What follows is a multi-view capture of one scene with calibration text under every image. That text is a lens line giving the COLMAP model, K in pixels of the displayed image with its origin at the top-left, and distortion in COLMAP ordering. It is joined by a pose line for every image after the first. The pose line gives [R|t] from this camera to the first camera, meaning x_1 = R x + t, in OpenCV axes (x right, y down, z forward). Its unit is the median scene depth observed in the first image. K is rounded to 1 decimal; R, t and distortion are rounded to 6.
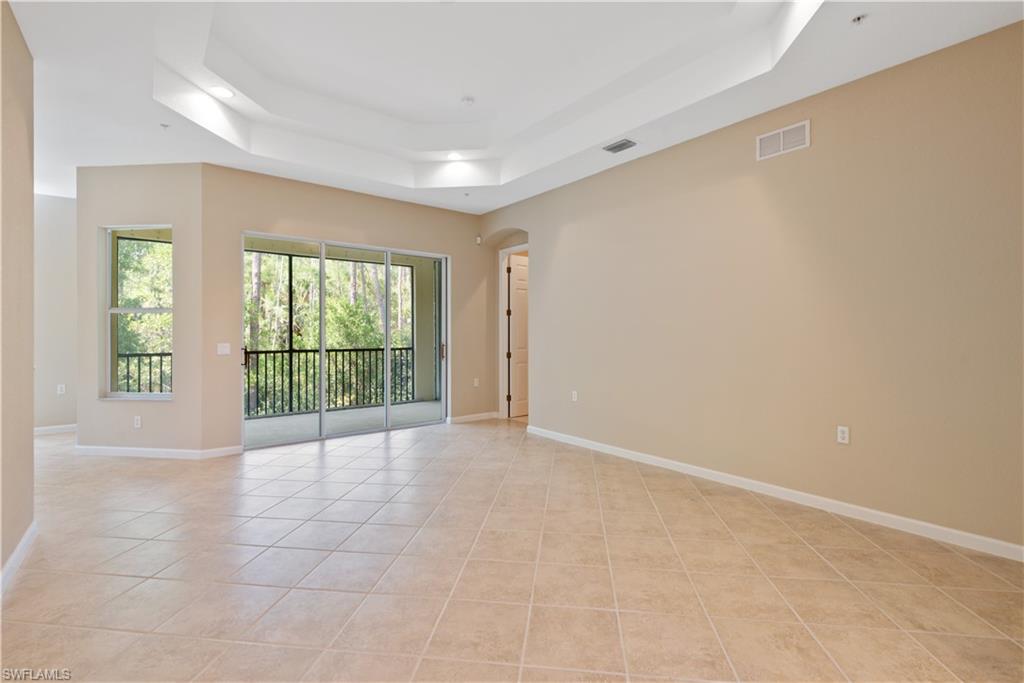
lens RADIAL K [[471.7, 0, 515.5], [0, 471.7, 332.0], [0, 0, 1]] dist [0.022989, -0.000858]
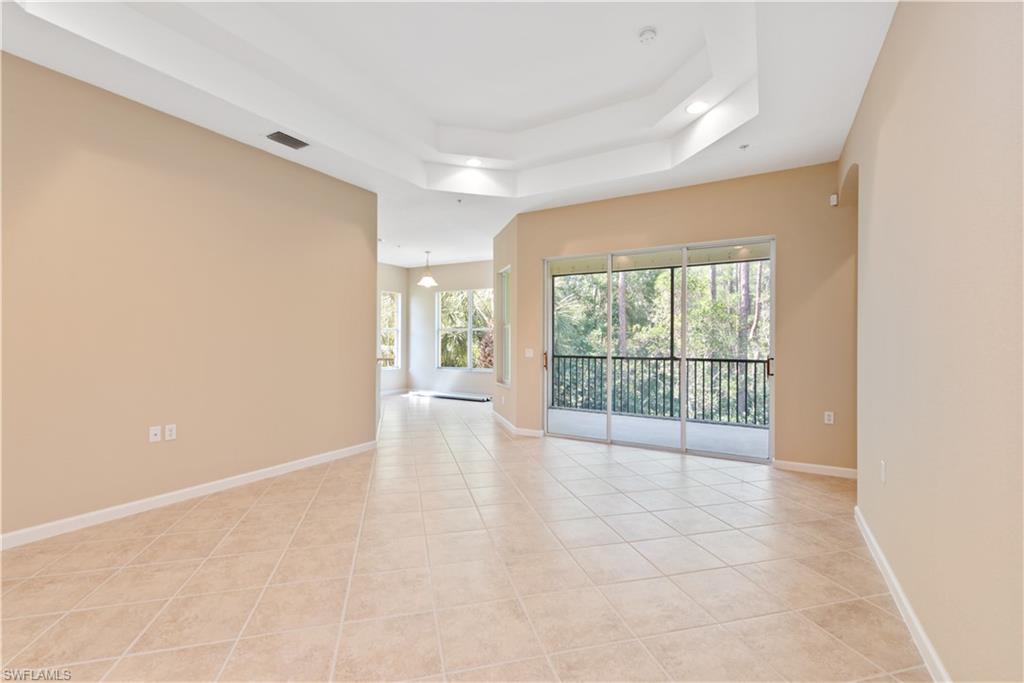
lens RADIAL K [[425.6, 0, 514.6], [0, 425.6, 337.1], [0, 0, 1]] dist [0.001276, -0.000422]
pose [[0.371181, -0.008172, -0.928524, 0.404480], [-0.004081, 0.999937, -0.010432, 0.005145], [0.928551, 0.007661, 0.371125, 0.491232]]
